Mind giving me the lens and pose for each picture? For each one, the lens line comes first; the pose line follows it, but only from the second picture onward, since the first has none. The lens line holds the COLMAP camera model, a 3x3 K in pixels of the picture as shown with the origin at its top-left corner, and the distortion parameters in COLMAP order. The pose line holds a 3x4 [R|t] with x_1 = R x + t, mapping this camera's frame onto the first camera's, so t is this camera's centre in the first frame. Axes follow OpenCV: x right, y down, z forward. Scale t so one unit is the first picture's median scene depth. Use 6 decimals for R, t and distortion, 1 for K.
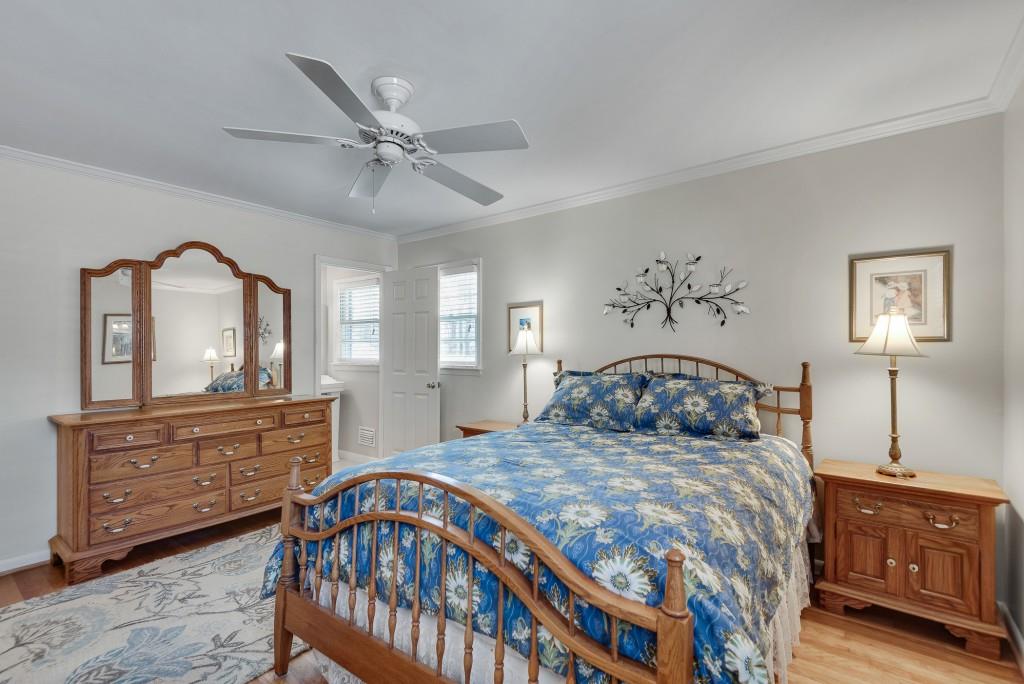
lens RADIAL K [[473.2, 0, 509.8], [0, 473.2, 347.1], [0, 0, 1]] dist [-0.000365, -0.000051]
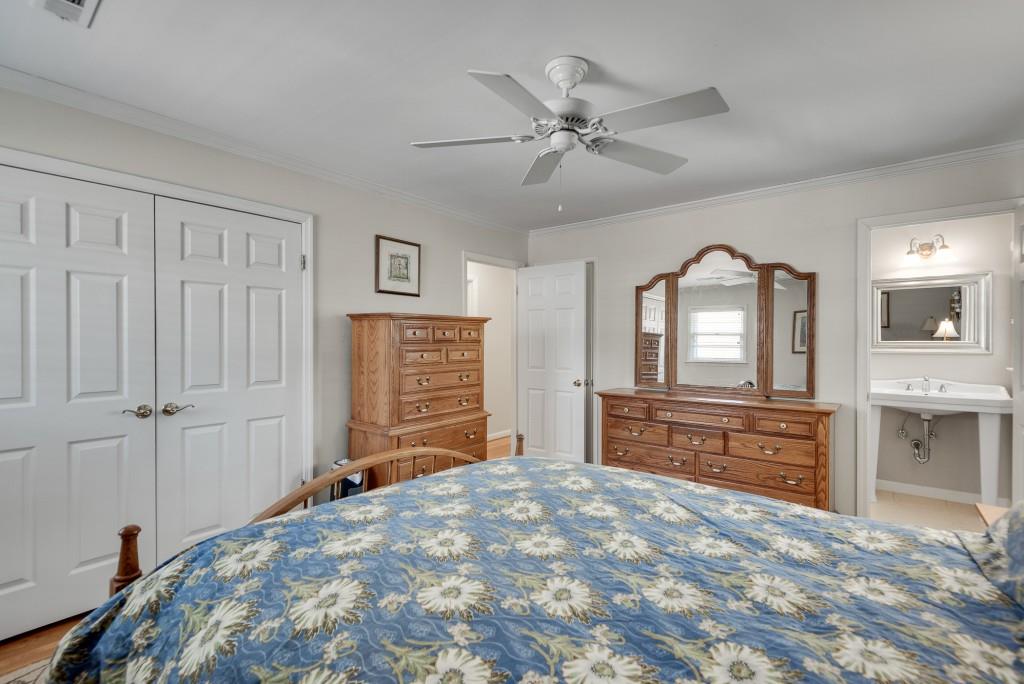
lens RADIAL K [[469.6, 0, 512.0], [0, 469.6, 342.0], [0, 0, 1]] dist [0.001727, 0.000248]
pose [[-0.036871, 0.001947, -0.999318, 0.425241], [-0.000648, 0.999998, 0.001972, -0.002262], [0.999320, 0.000720, -0.036870, 0.574064]]
